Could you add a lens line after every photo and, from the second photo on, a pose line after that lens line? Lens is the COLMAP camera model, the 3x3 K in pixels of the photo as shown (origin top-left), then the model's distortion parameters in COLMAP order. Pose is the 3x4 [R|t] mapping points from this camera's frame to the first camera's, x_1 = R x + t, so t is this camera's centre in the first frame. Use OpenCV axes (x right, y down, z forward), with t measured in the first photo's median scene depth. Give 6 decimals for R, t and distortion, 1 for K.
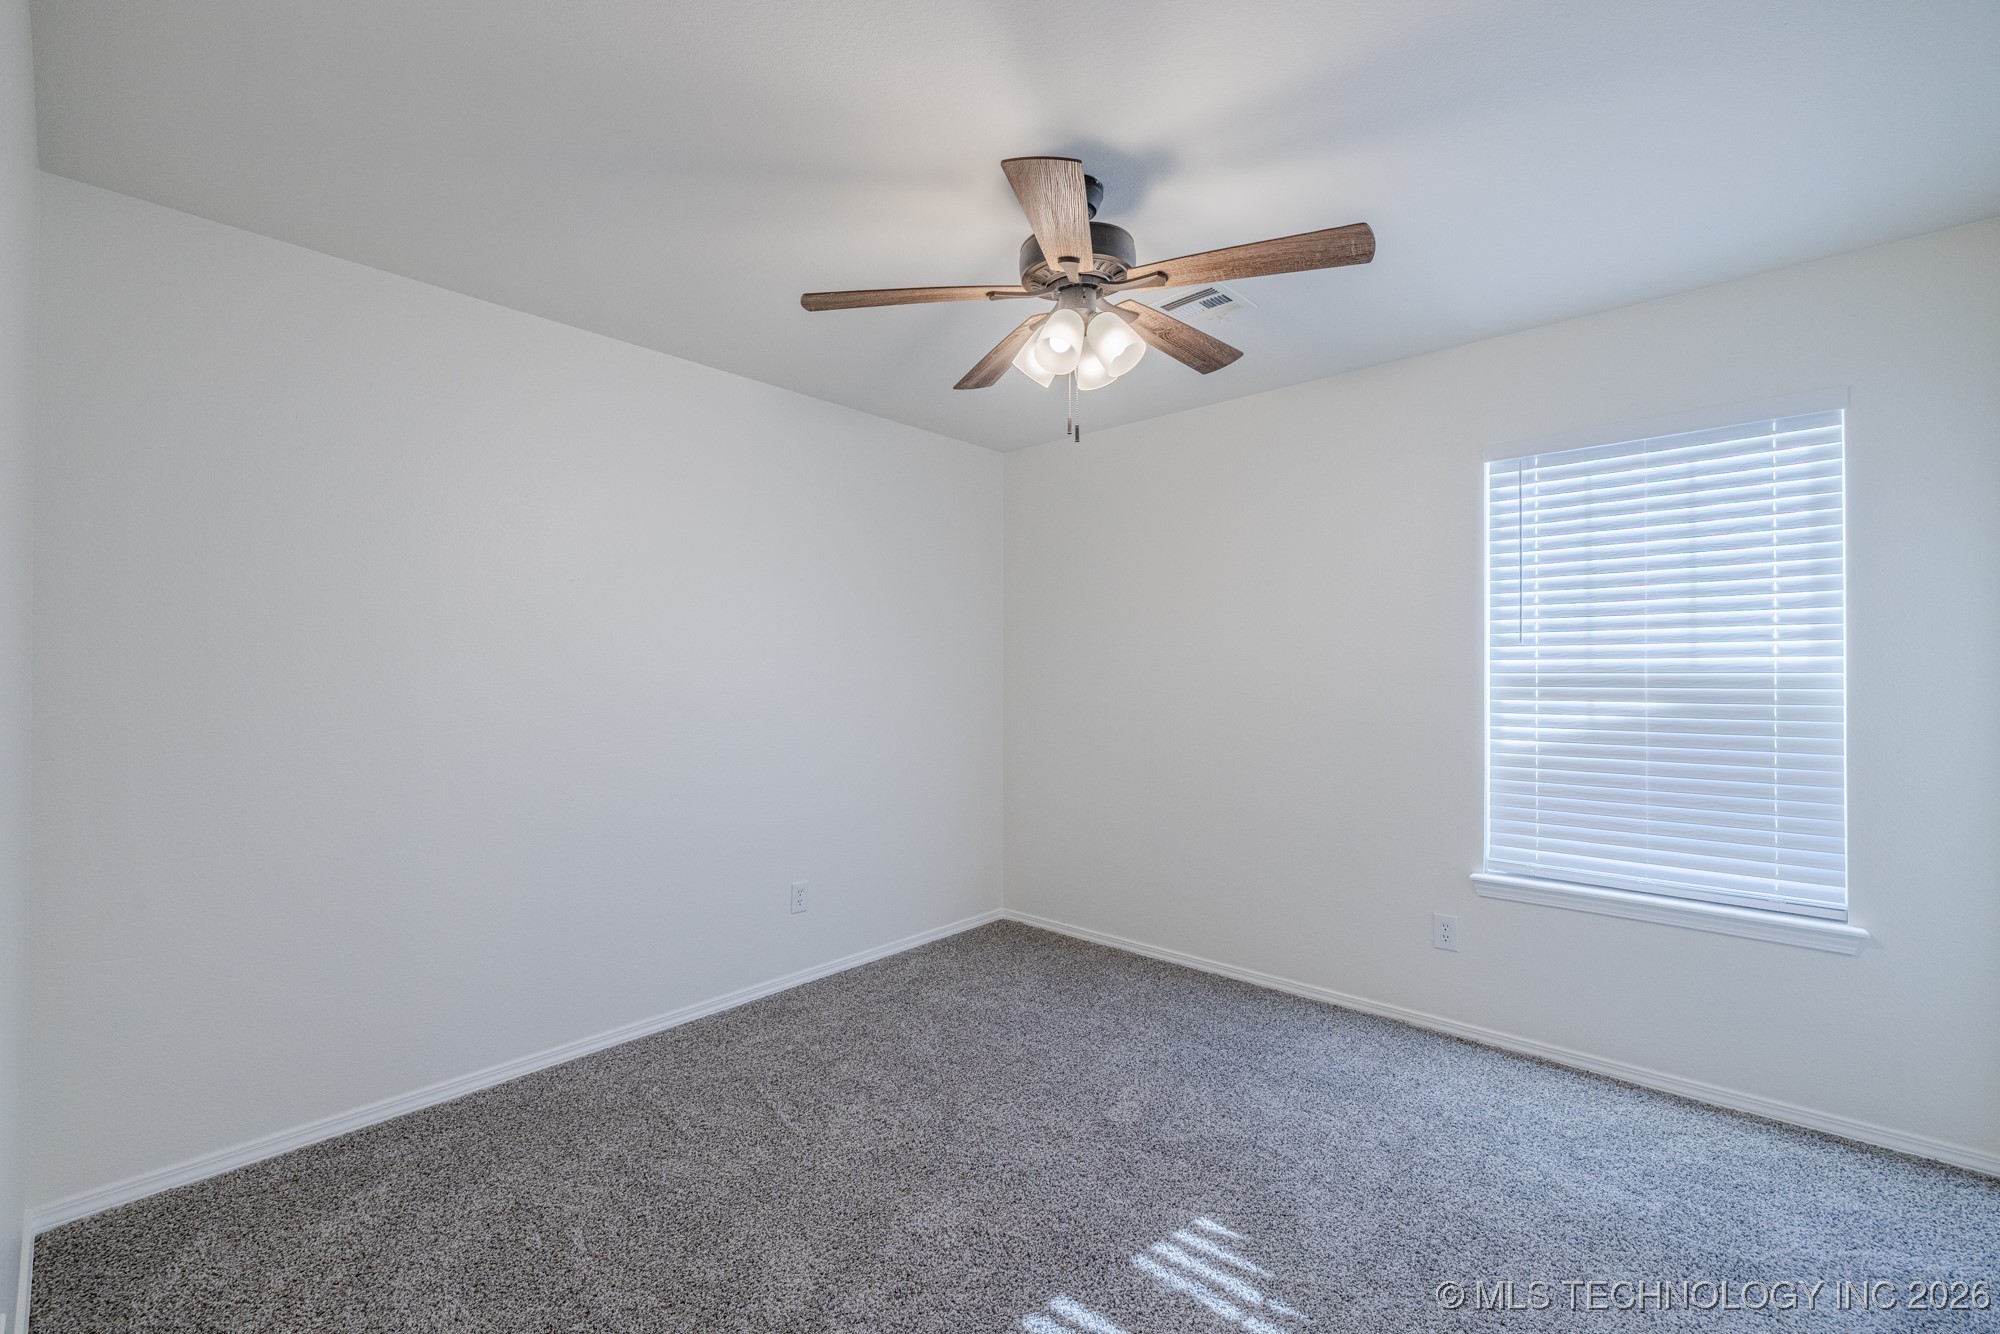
lens RADIAL K [[827.1, 0, 1002.6], [0, 827.1, 675.6], [0, 0, 1]] dist [0.000696, 0.000115]
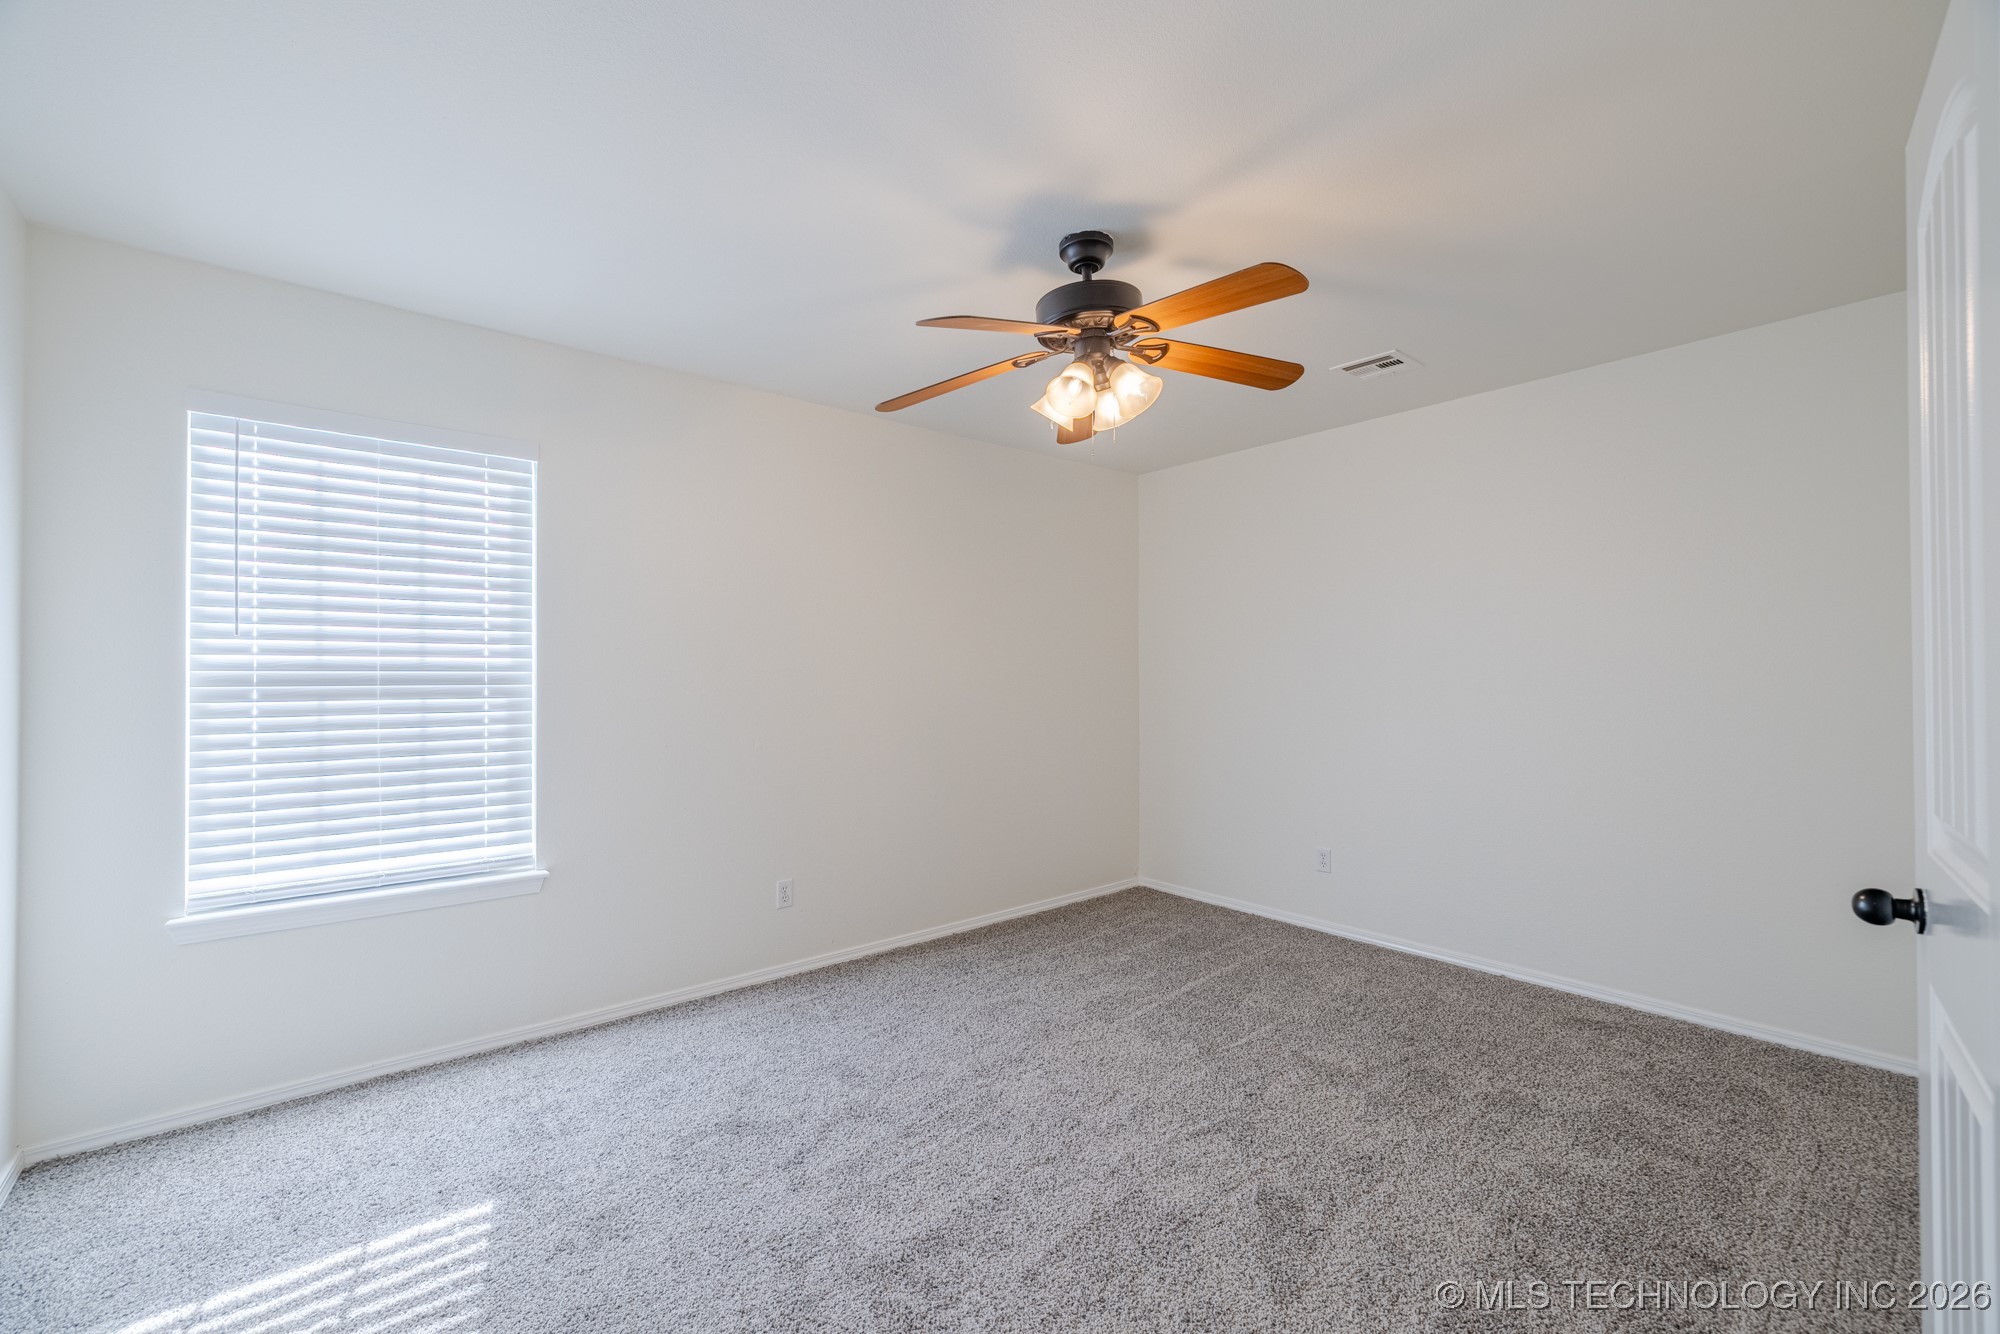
lens RADIAL K [[837.5, 0, 995.3], [0, 837.5, 669.0], [0, 0, 1]] dist [-0.000199, -0.000084]
pose [[0.133683, 0.005040, 0.991011, -0.124384], [-0.000483, 0.999987, -0.005020, -0.001152], [-0.991024, 0.000192, 0.133684, 0.111389]]
